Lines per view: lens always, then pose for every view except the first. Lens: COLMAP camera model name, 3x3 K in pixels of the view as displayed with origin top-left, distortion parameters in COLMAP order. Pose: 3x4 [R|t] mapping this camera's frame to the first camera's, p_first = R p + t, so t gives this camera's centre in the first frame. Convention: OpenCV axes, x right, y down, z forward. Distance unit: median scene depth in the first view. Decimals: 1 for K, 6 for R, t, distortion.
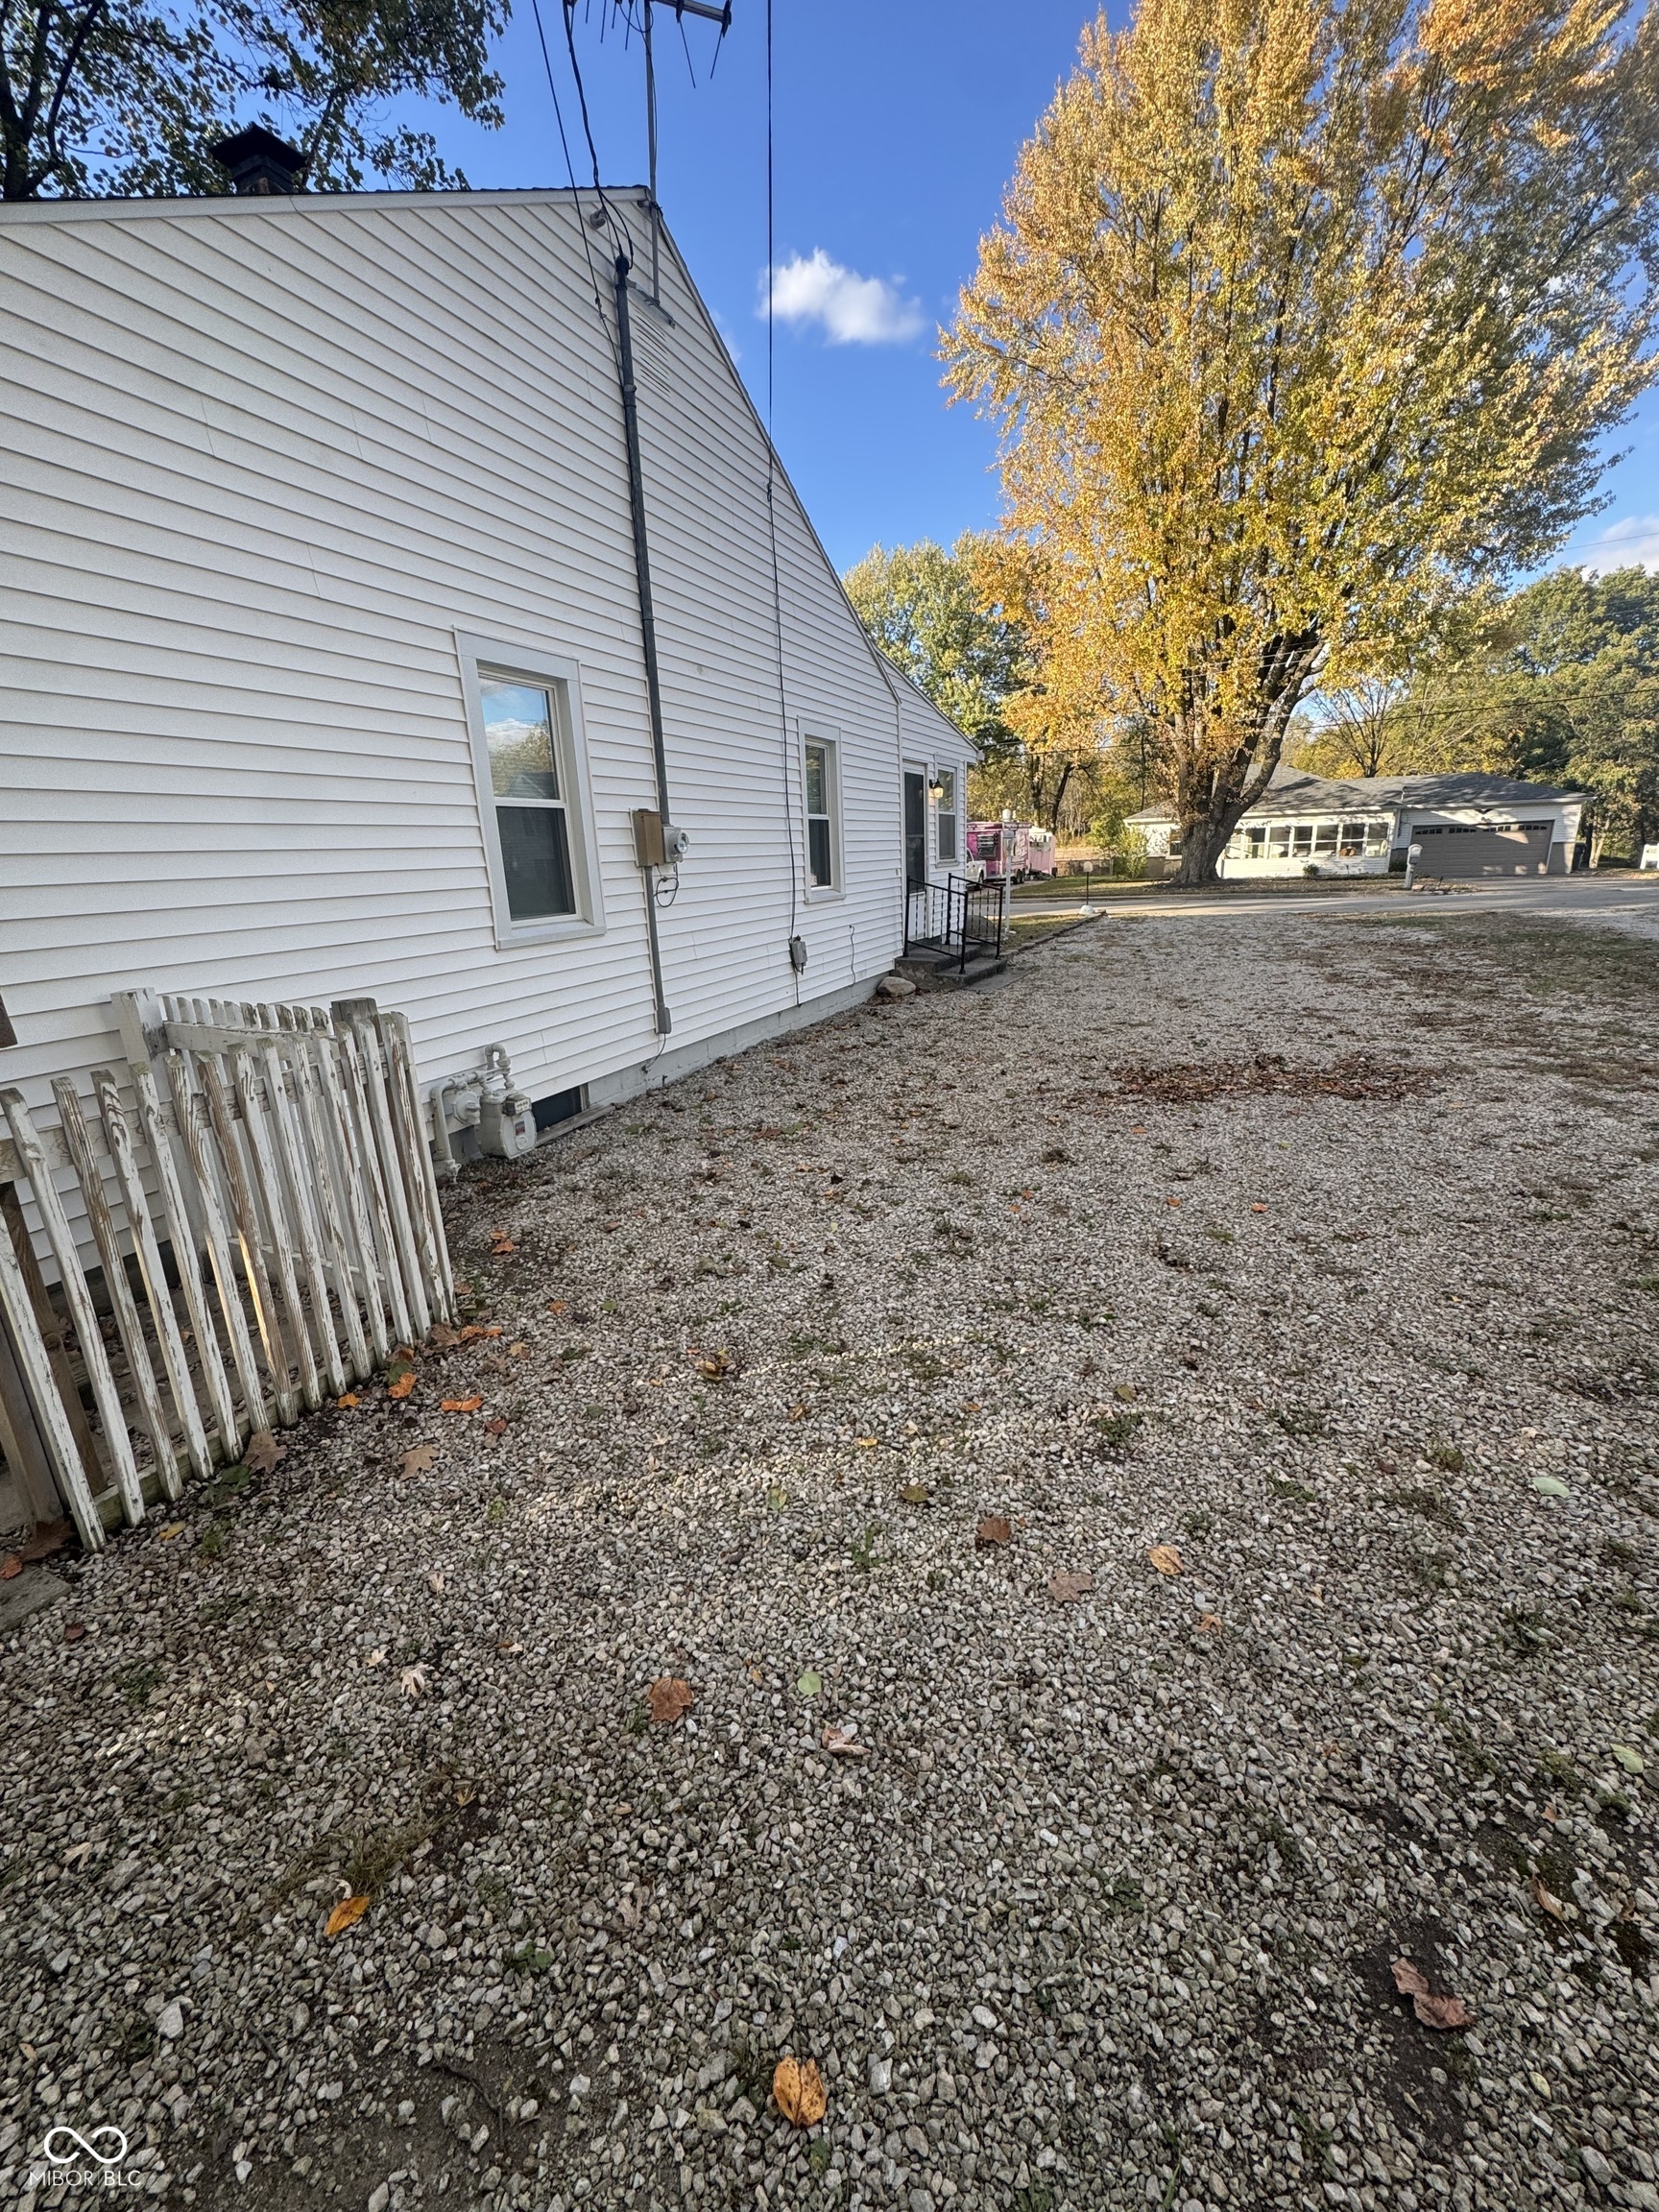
lens RADIAL K [[877.5, 0, 829.0], [0, 877.5, 1103.3], [0, 0, 1]] dist [-0.006380, 0.000660]
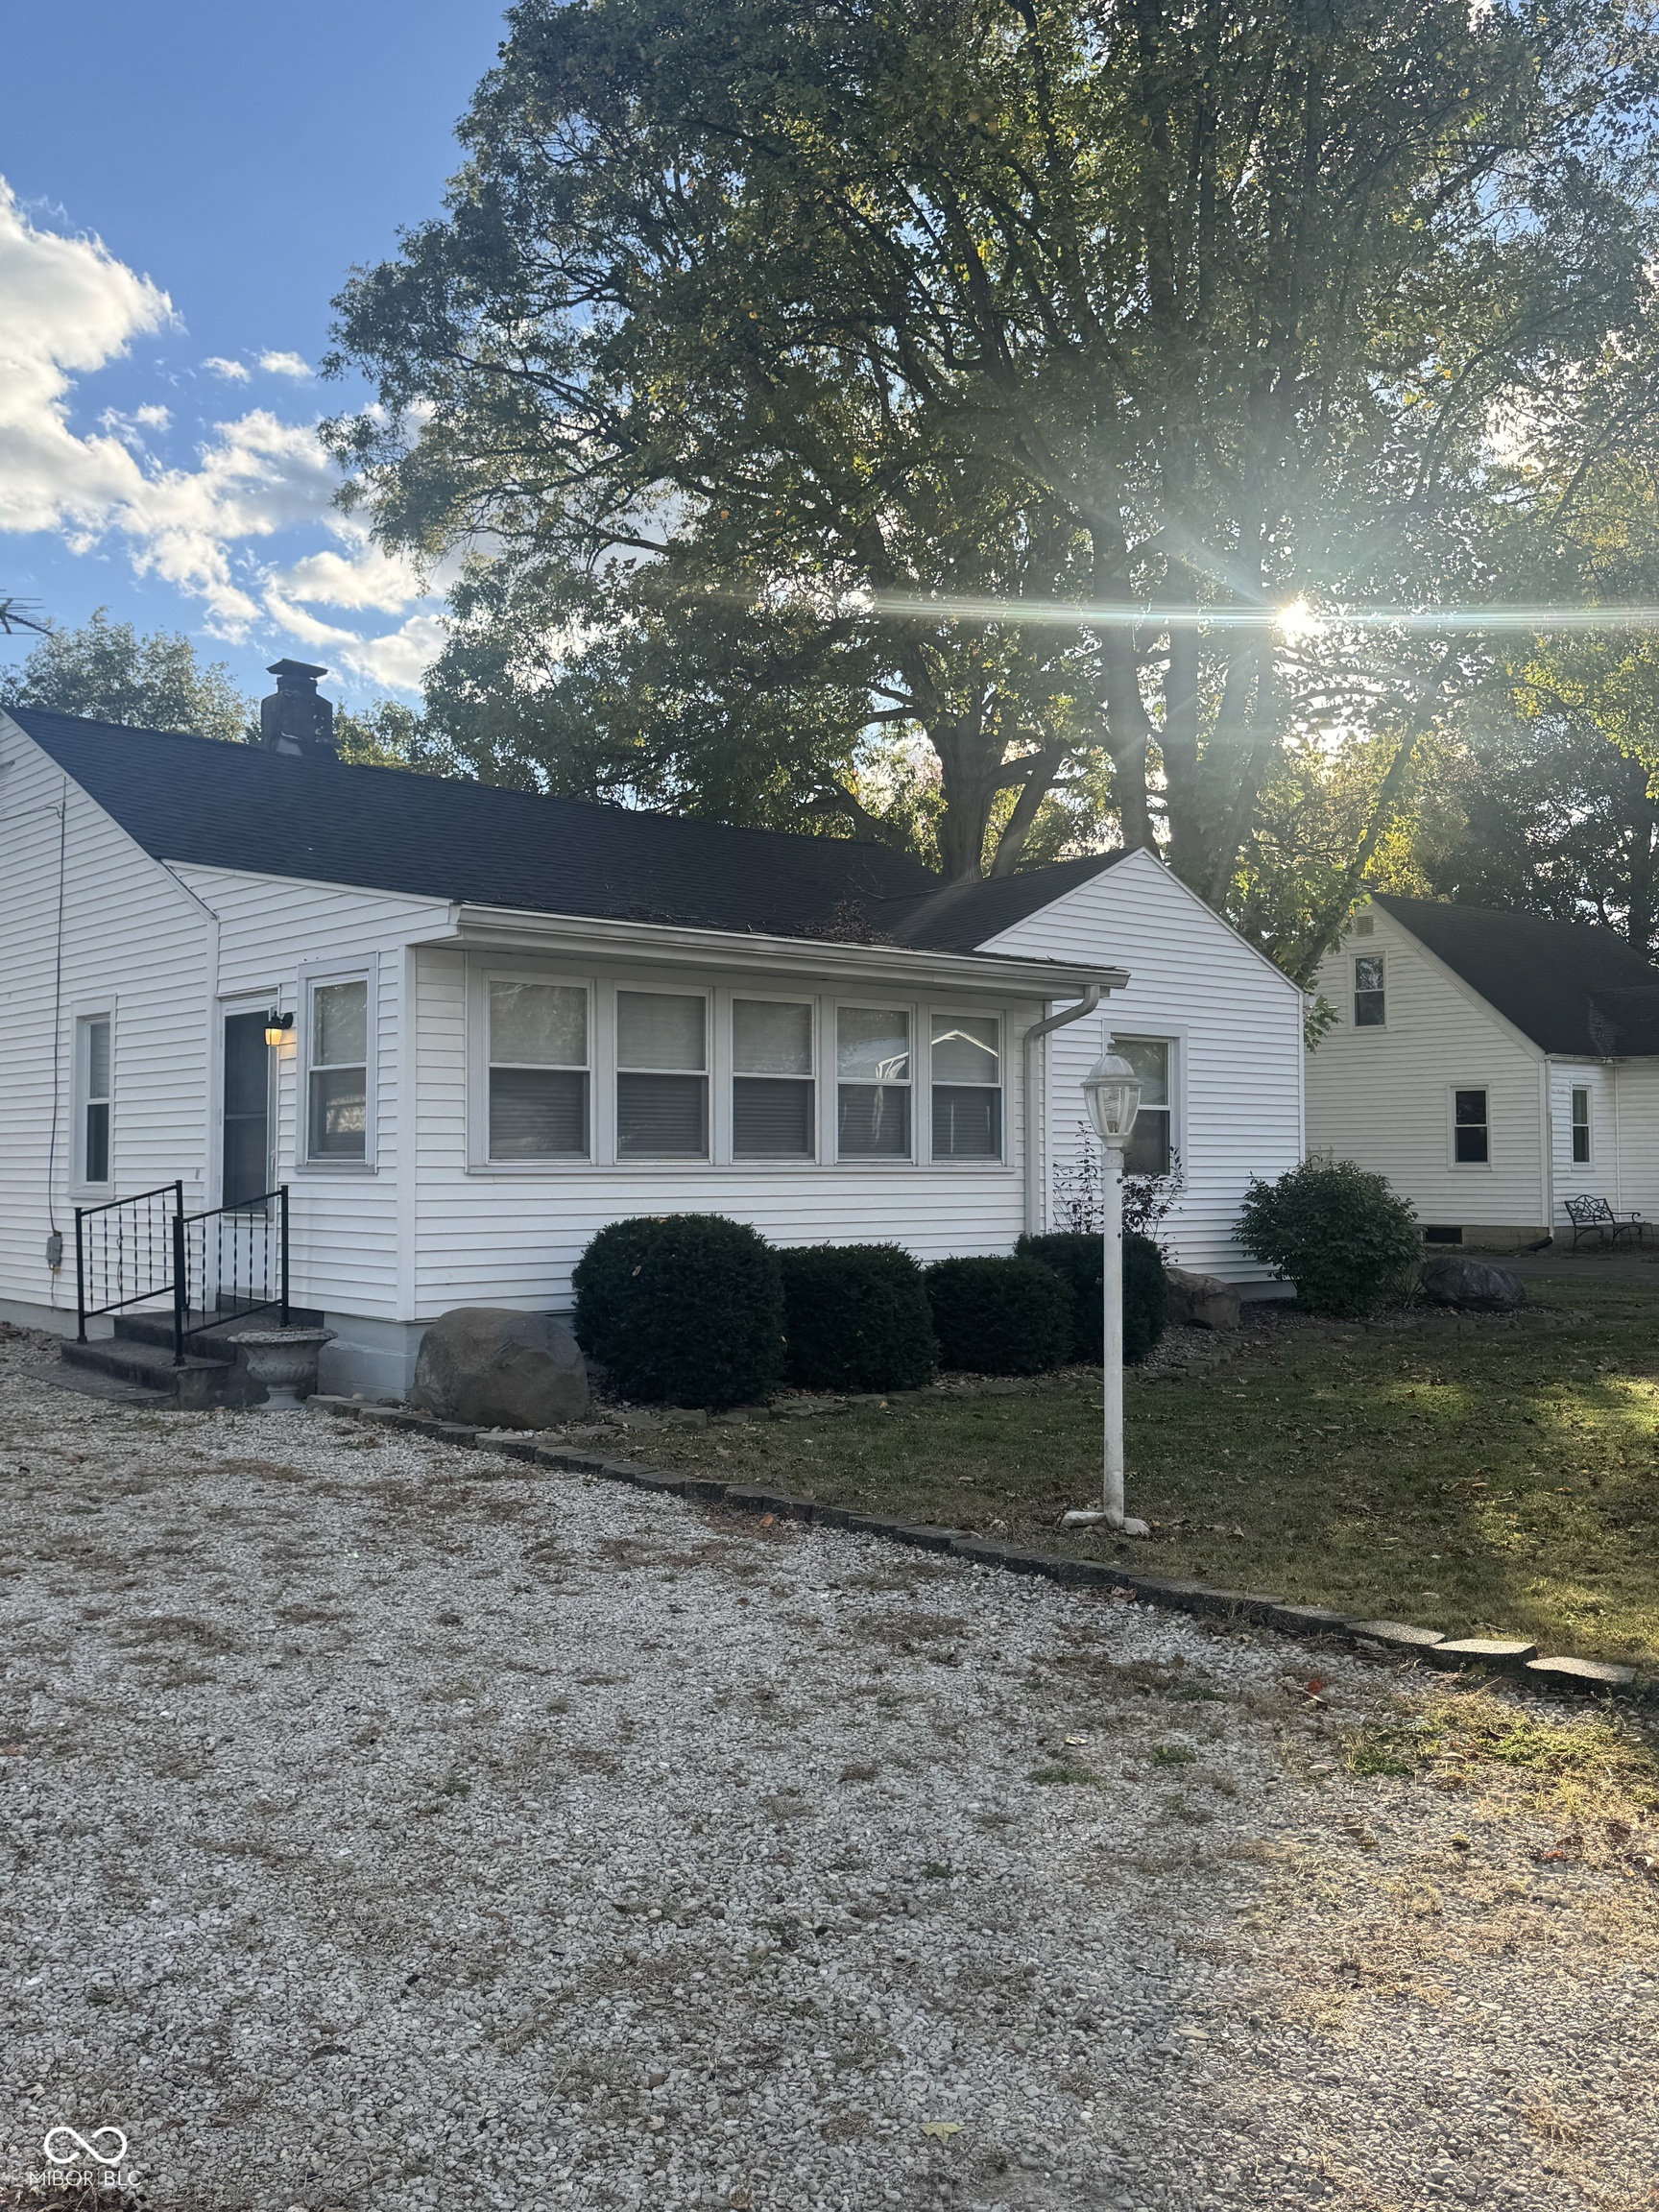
lens RADIAL K [[1941.9, 0, 830.1], [0, 1941.9, 1104.2], [0, 0, 1]] dist [0.000577, 0.000106]
pose [[-0.407044, 0.009645, -0.913357, 1.023325], [-0.234441, 0.965343, 0.114674, -0.517665], [0.882809, 0.260806, -0.390676, 1.734170]]
